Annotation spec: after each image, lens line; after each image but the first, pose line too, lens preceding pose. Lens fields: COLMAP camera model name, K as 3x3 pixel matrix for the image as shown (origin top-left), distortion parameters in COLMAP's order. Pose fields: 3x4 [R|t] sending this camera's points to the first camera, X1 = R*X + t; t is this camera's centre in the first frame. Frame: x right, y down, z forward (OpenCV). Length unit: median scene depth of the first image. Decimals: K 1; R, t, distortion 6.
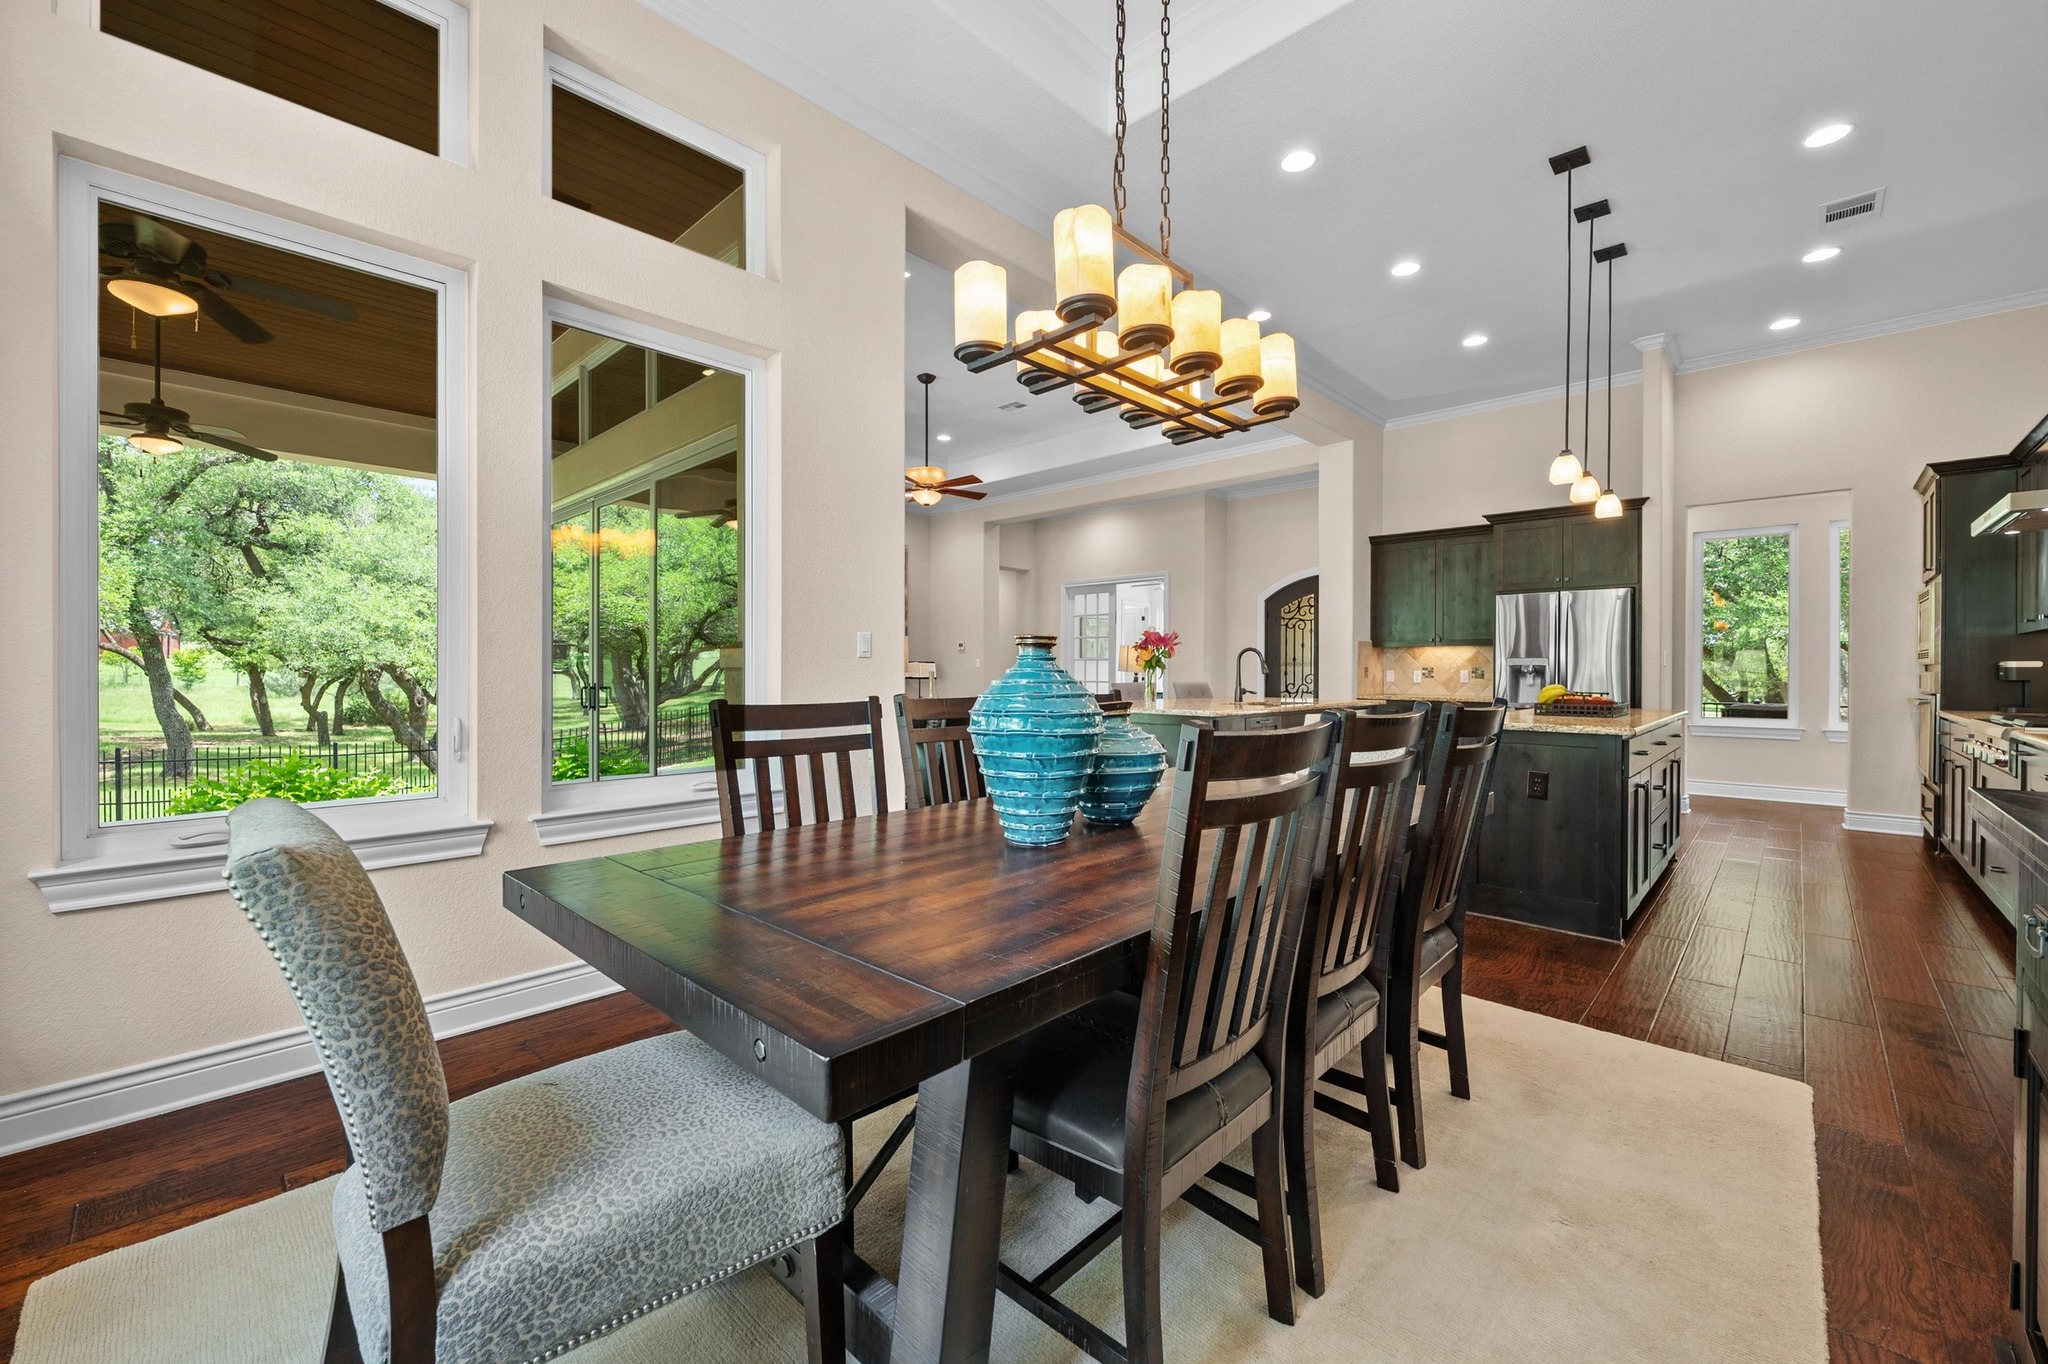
lens RADIAL K [[823.0, 0, 1031.3], [0, 823.0, 675.5], [0, 0, 1]] dist [0.000294, 0.000360]
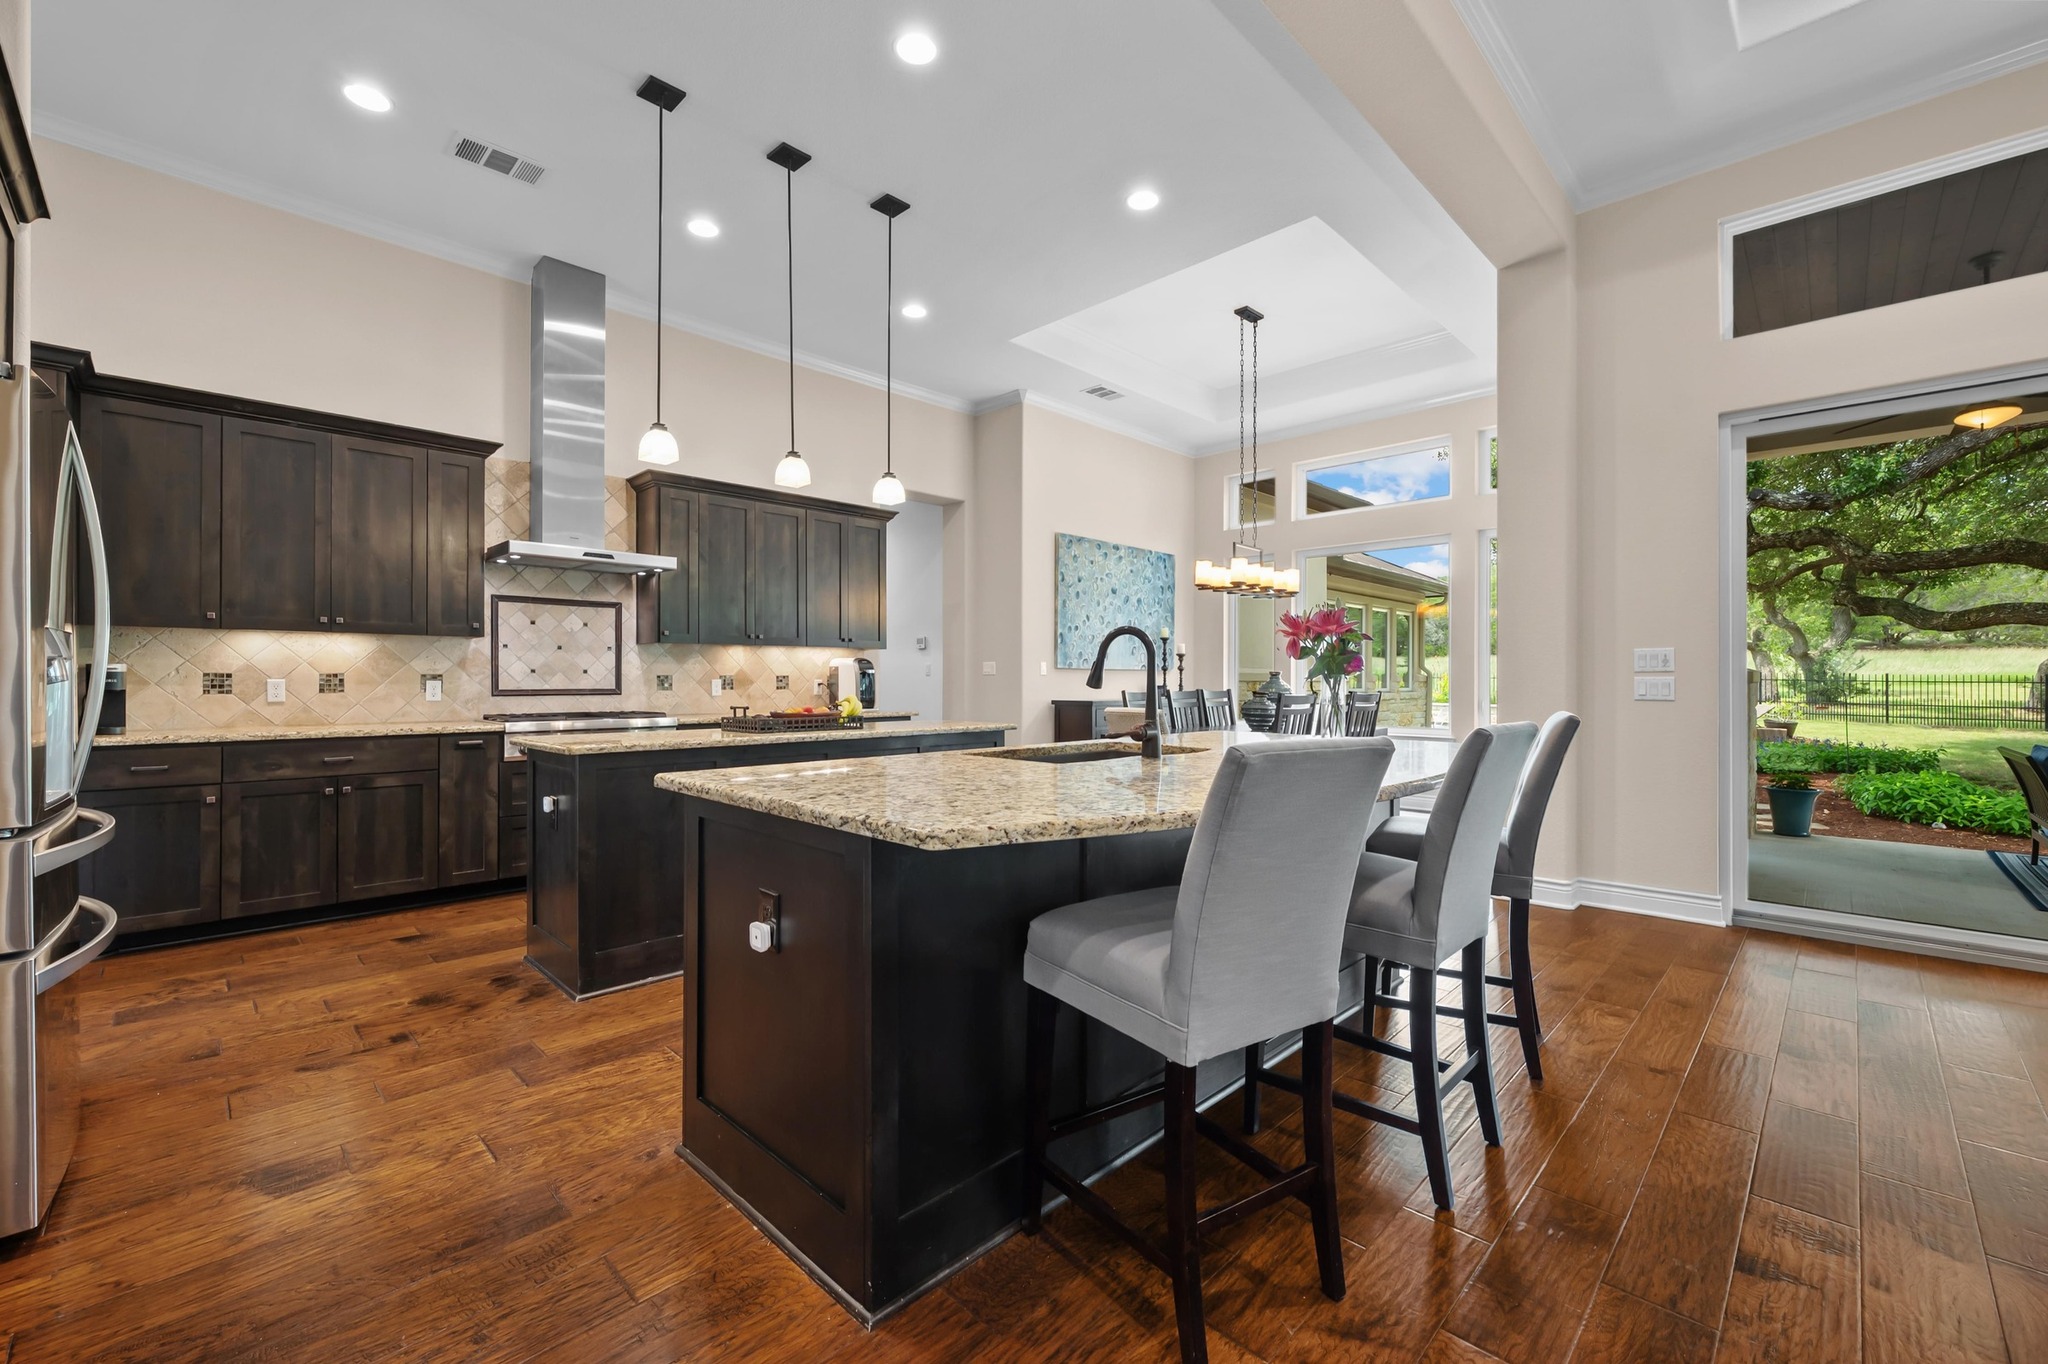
lens RADIAL K [[837.4, 0, 1018.5], [0, 837.4, 679.6], [0, 0, 1]] dist [-0.011029, -0.000071]
pose [[-0.999490, -0.005597, 0.031448, 0.238478], [-0.005413, 0.999968, 0.005940, -0.006421], [-0.031480, 0.005767, -0.999488, 1.114116]]
